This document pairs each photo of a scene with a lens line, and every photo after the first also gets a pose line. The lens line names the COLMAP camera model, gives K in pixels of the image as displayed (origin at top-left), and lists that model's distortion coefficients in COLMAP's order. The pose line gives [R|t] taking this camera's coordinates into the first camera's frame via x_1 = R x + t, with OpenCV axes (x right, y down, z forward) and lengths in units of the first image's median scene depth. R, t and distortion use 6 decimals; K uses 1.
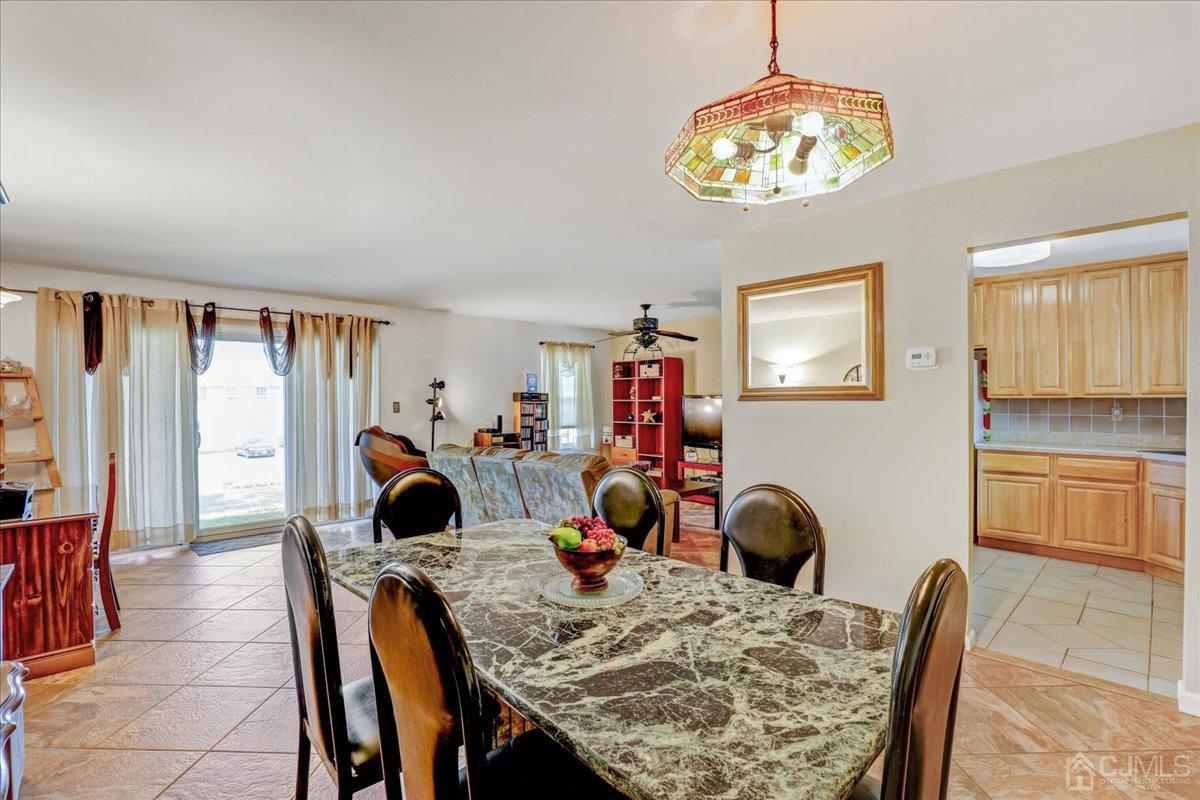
lens RADIAL K [[556.0, 0, 600.1], [0, 556.0, 393.0], [0, 0, 1]] dist [-0.039559, 0.009068]
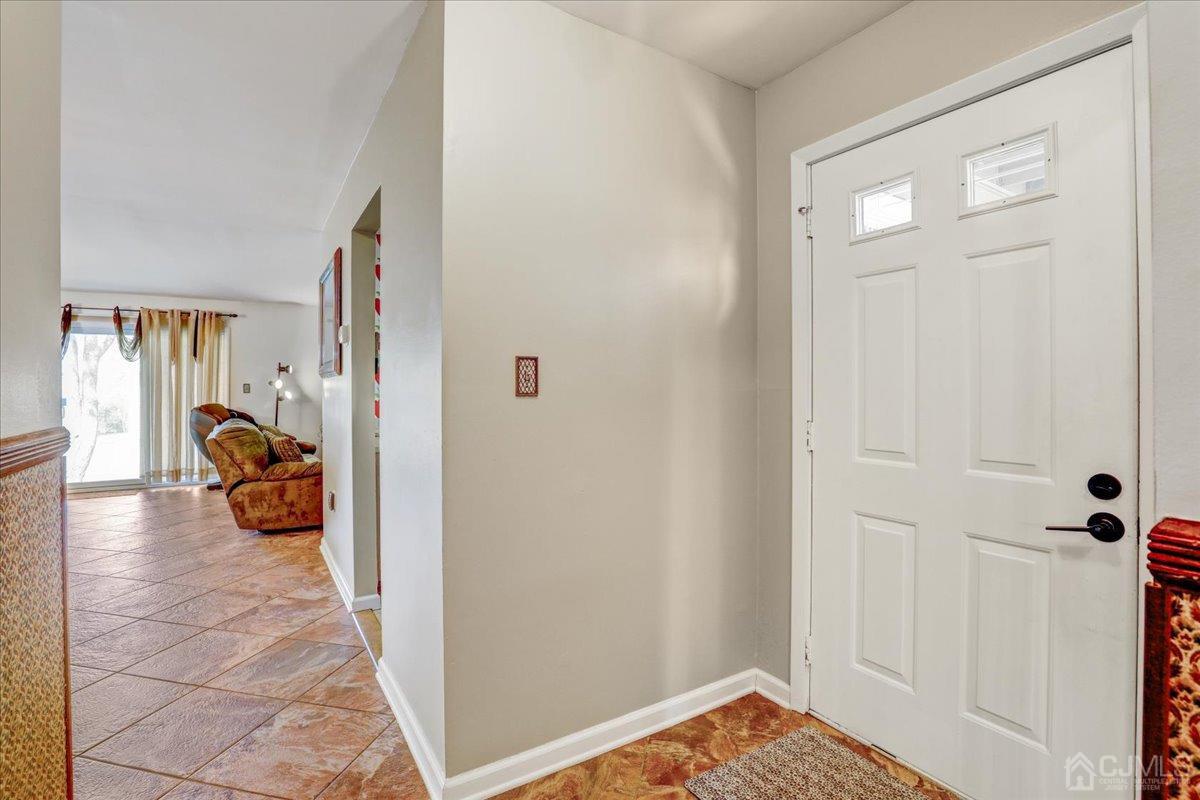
lens RADIAL K [[556.0, 0, 600.1], [0, 556.0, 393.0], [0, 0, 1]] dist [-0.039559, 0.009068]
pose [[0.978057, 0.005319, -0.208271, 0.739803], [-0.000919, 0.999775, 0.021215, 0.013597], [0.208337, -0.020558, 0.977841, 0.026221]]
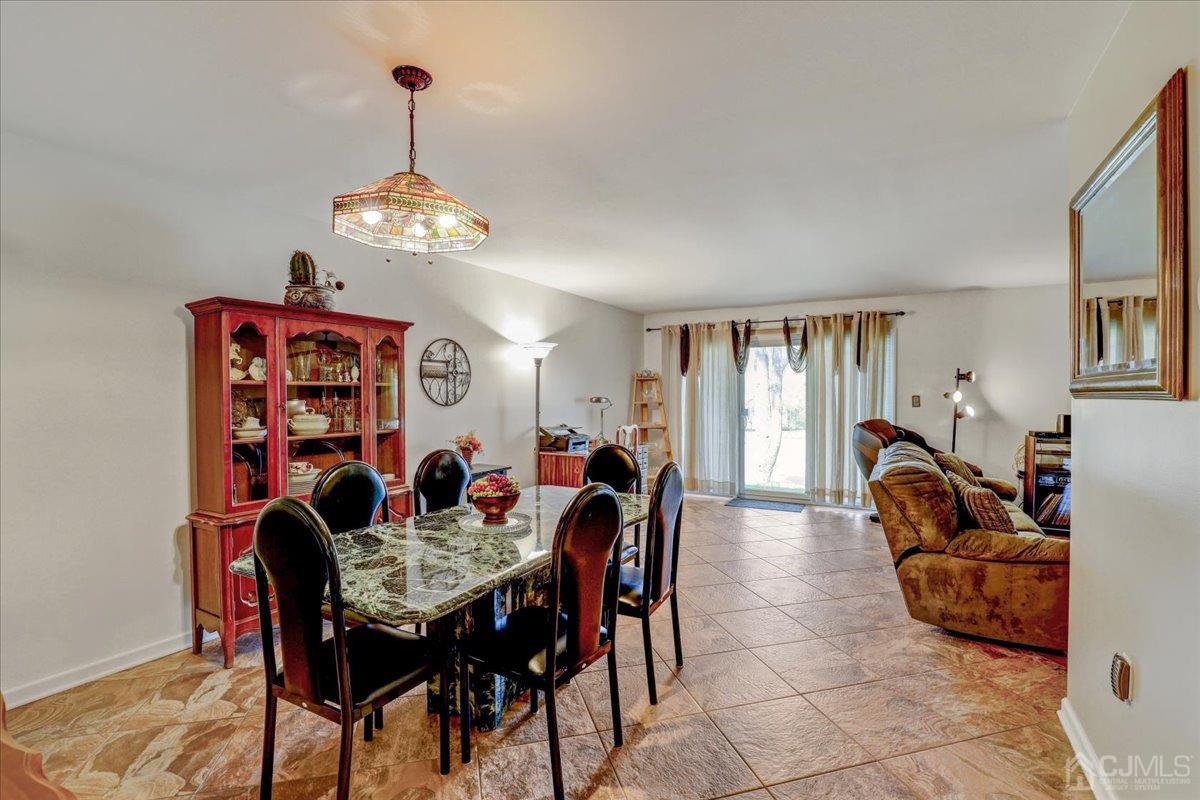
lens RADIAL K [[556.0, 0, 600.1], [0, 556.0, 393.0], [0, 0, 1]] dist [-0.039559, 0.009068]
pose [[0.276102, 0.003074, -0.961123, 0.467511], [0.011995, 0.999906, 0.006644, -0.000984], [0.961053, -0.013363, 0.276040, 0.273748]]
